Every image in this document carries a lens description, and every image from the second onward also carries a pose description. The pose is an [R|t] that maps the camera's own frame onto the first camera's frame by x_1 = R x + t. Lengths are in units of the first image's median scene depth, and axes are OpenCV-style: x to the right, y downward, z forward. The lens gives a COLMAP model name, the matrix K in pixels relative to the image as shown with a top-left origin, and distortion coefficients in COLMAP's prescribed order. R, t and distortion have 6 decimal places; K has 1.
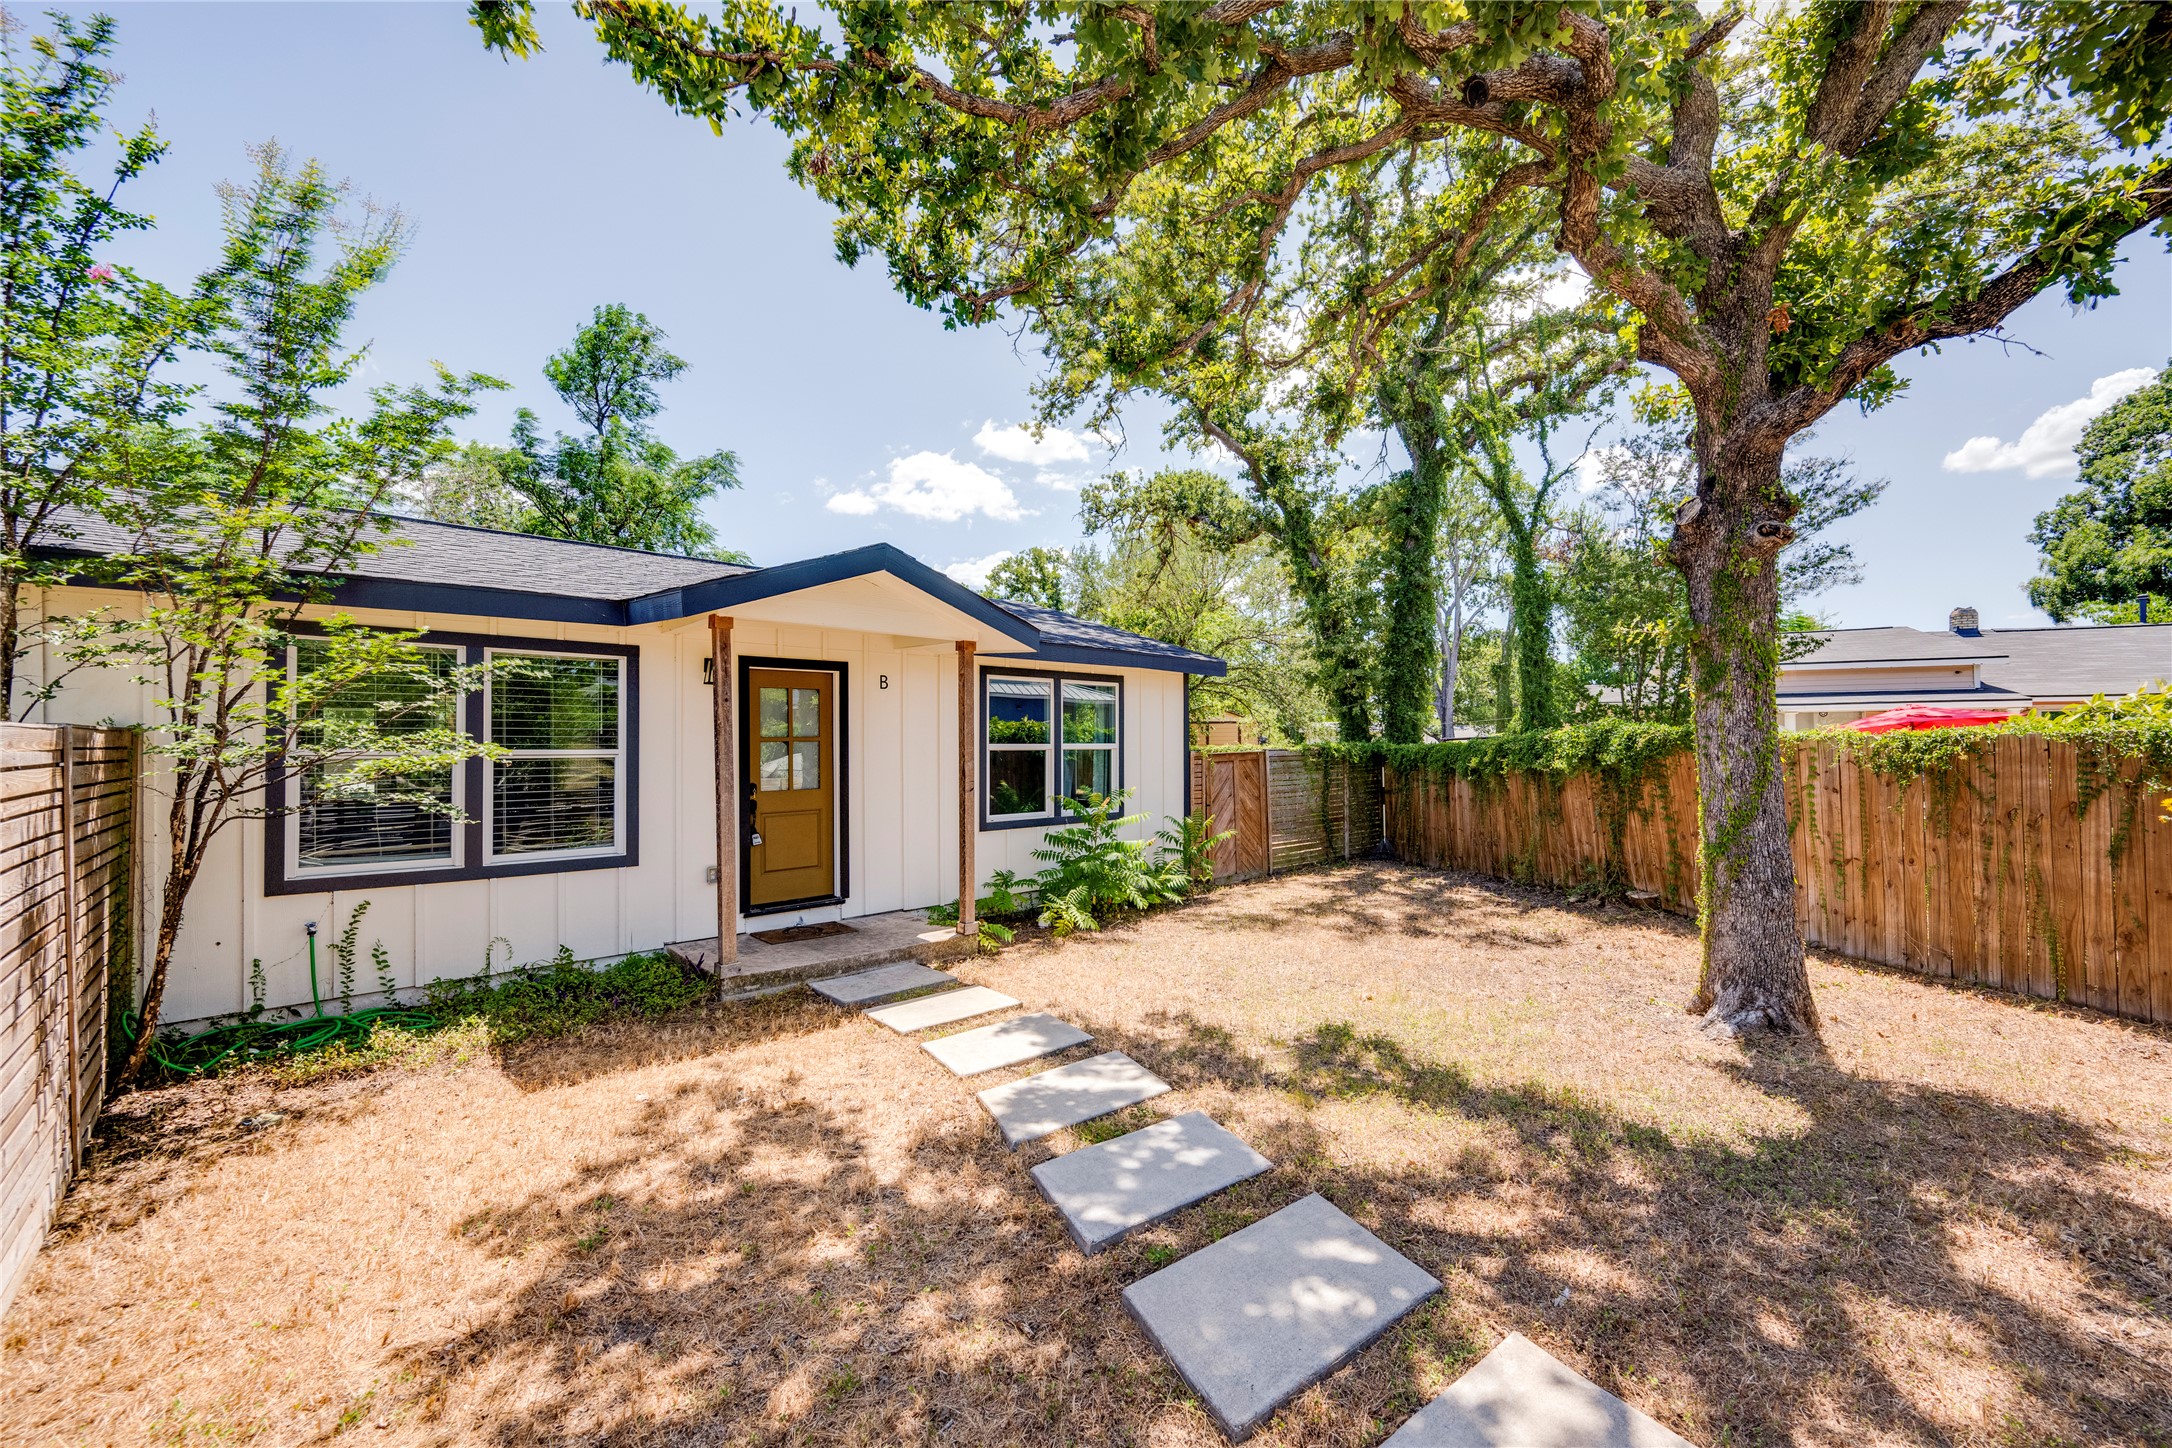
lens RADIAL K [[872.5, 0, 1097.4], [0, 872.5, 737.8], [0, 0, 1]] dist [-0.000668, 0.001362]
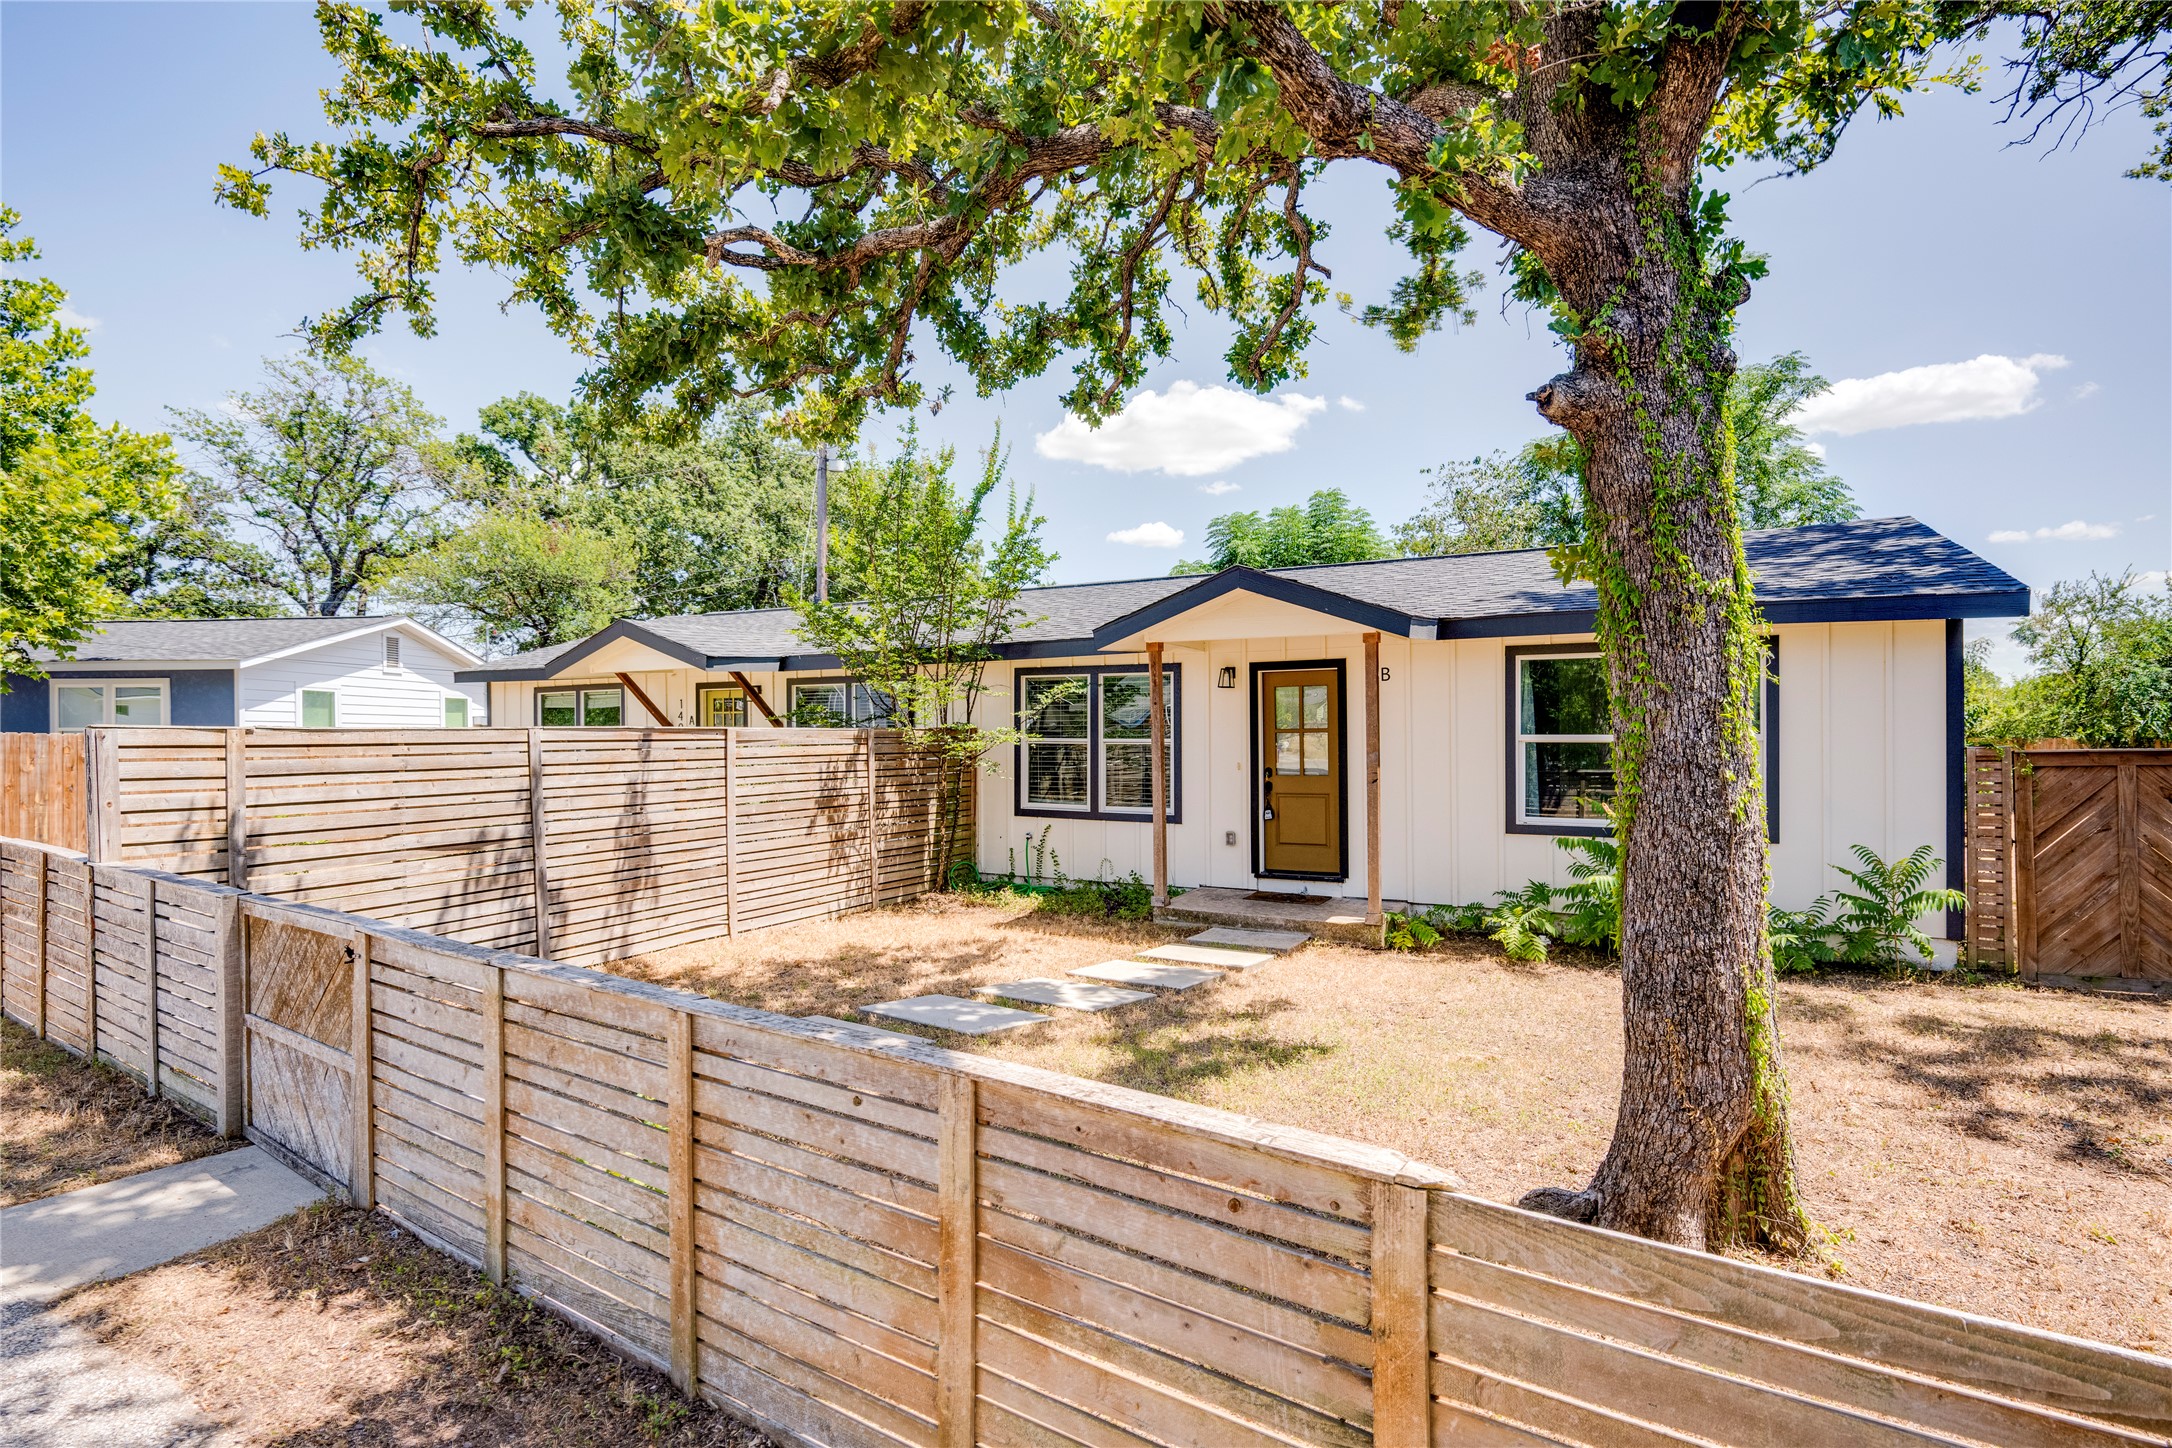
lens RADIAL K [[1050.3, 0, 1116.3], [0, 1050.3, 739.5], [0, 0, 1]] dist [-0.001906, 0.003291]
pose [[0.338461, 0.008351, -0.940943, 0.941930], [0.009268, 0.999883, 0.012208, -0.005516], [0.940935, -0.012853, 0.338344, 0.337571]]
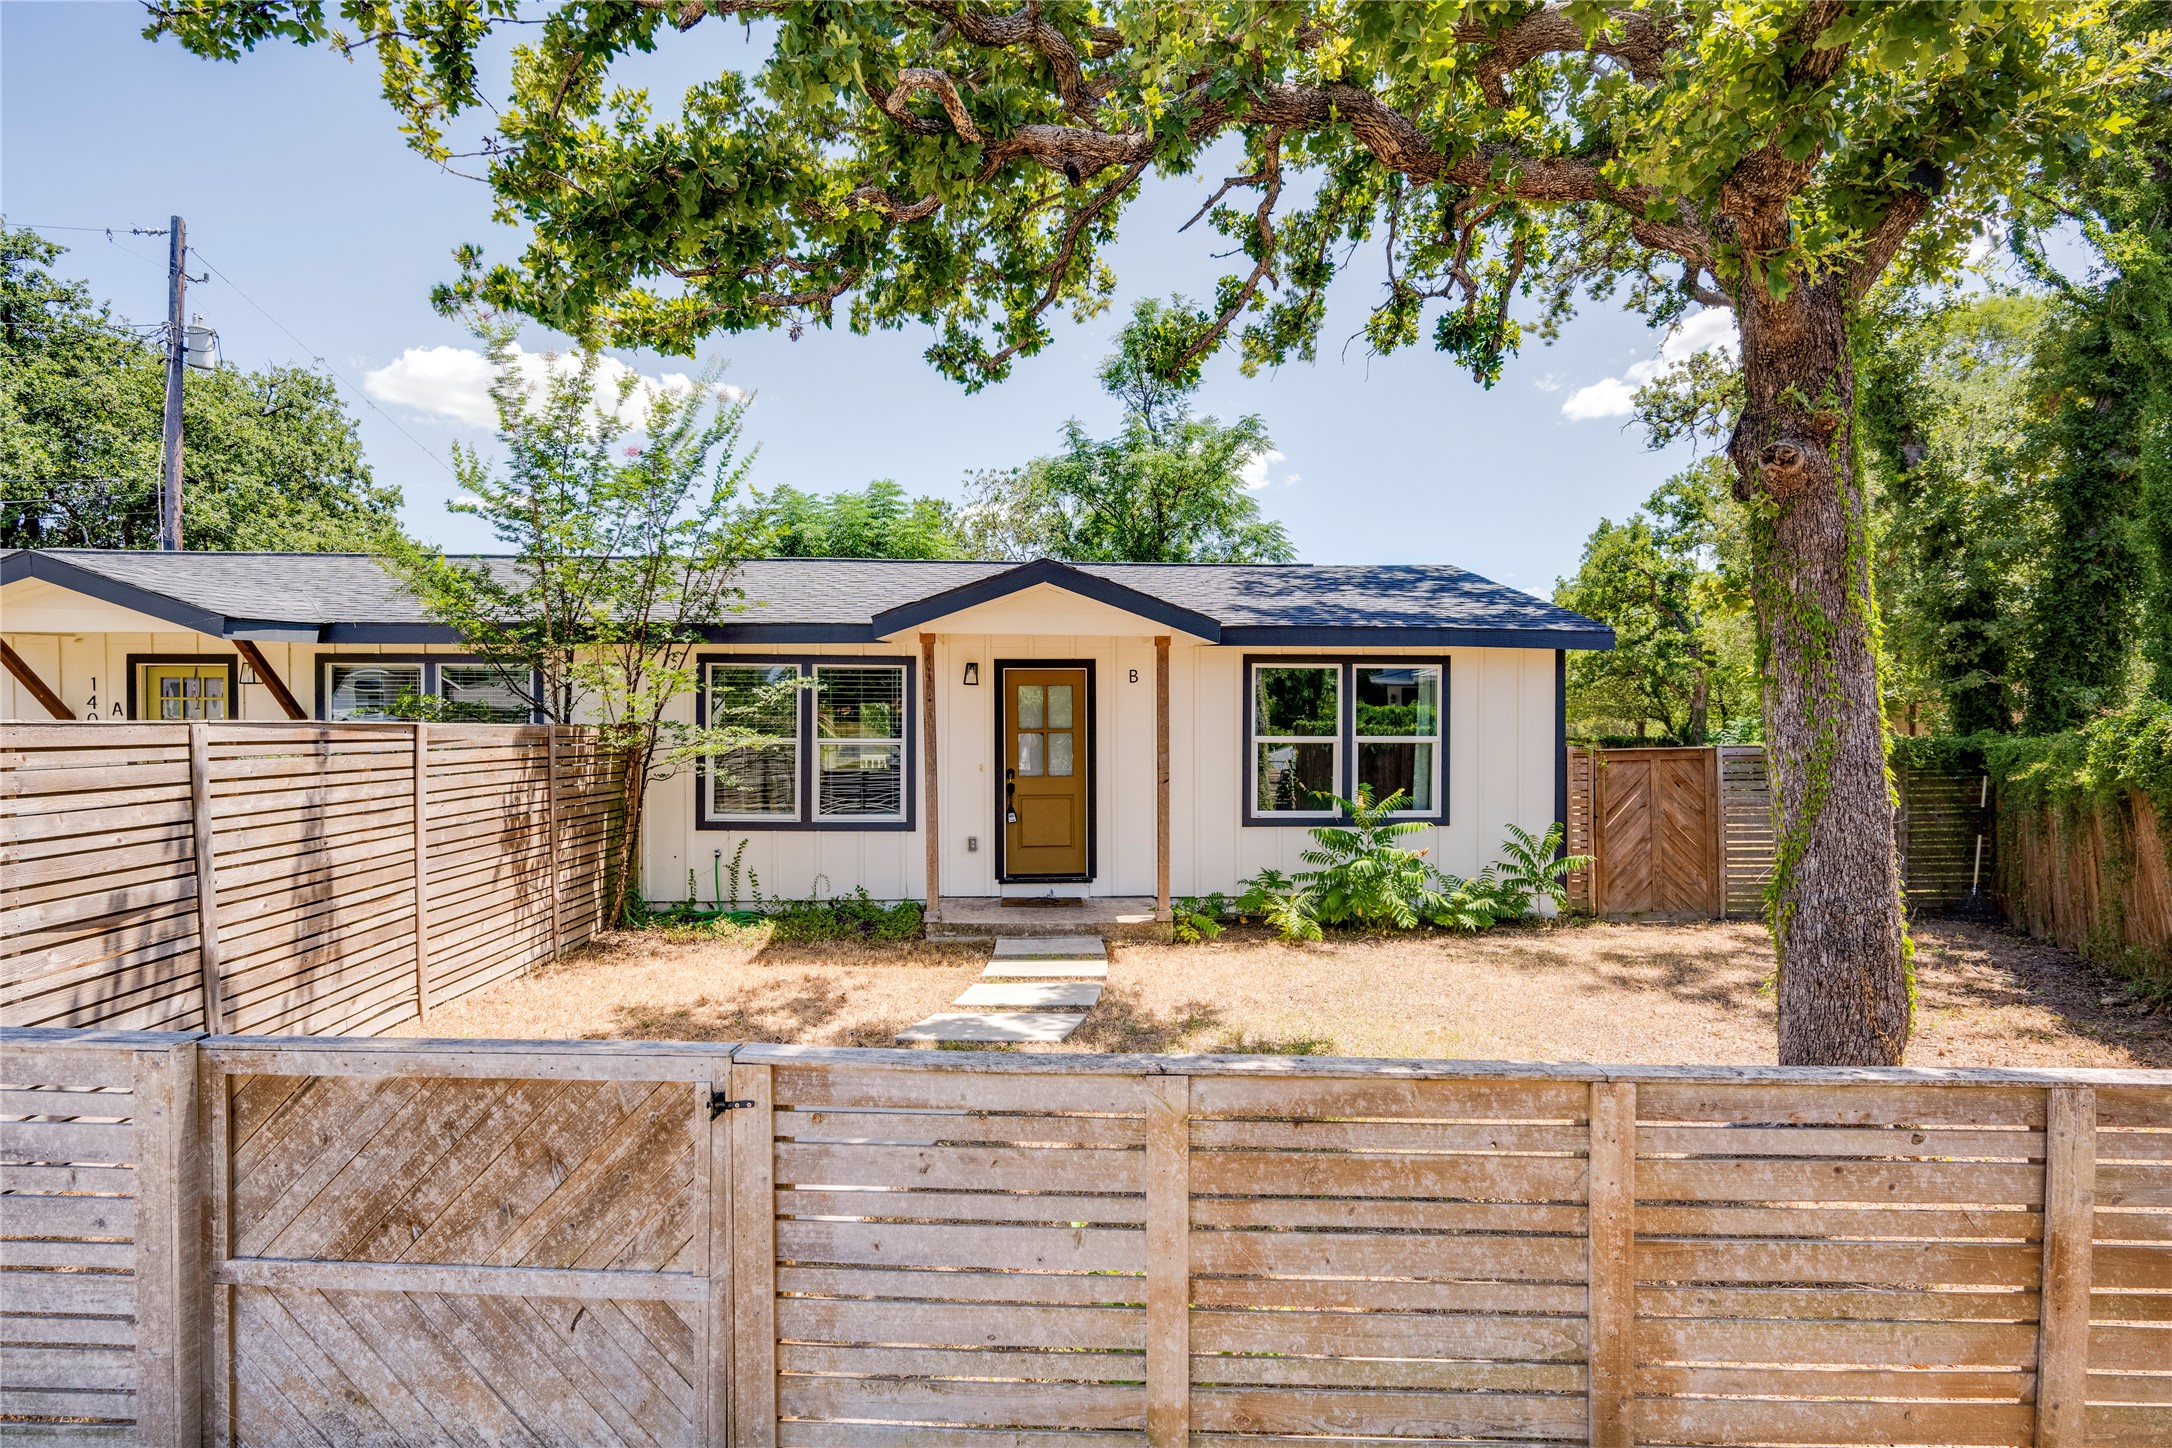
lens RADIAL K [[1050.3, 0, 1102.6], [0, 1050.3, 738.3], [0, 0, 1]] dist [-0.001906, 0.003291]
pose [[0.778328, 0.010135, -0.627776, 0.610759], [-0.000614, 0.999882, 0.015380, -0.010037], [0.627857, -0.011585, 0.778242, -0.008849]]
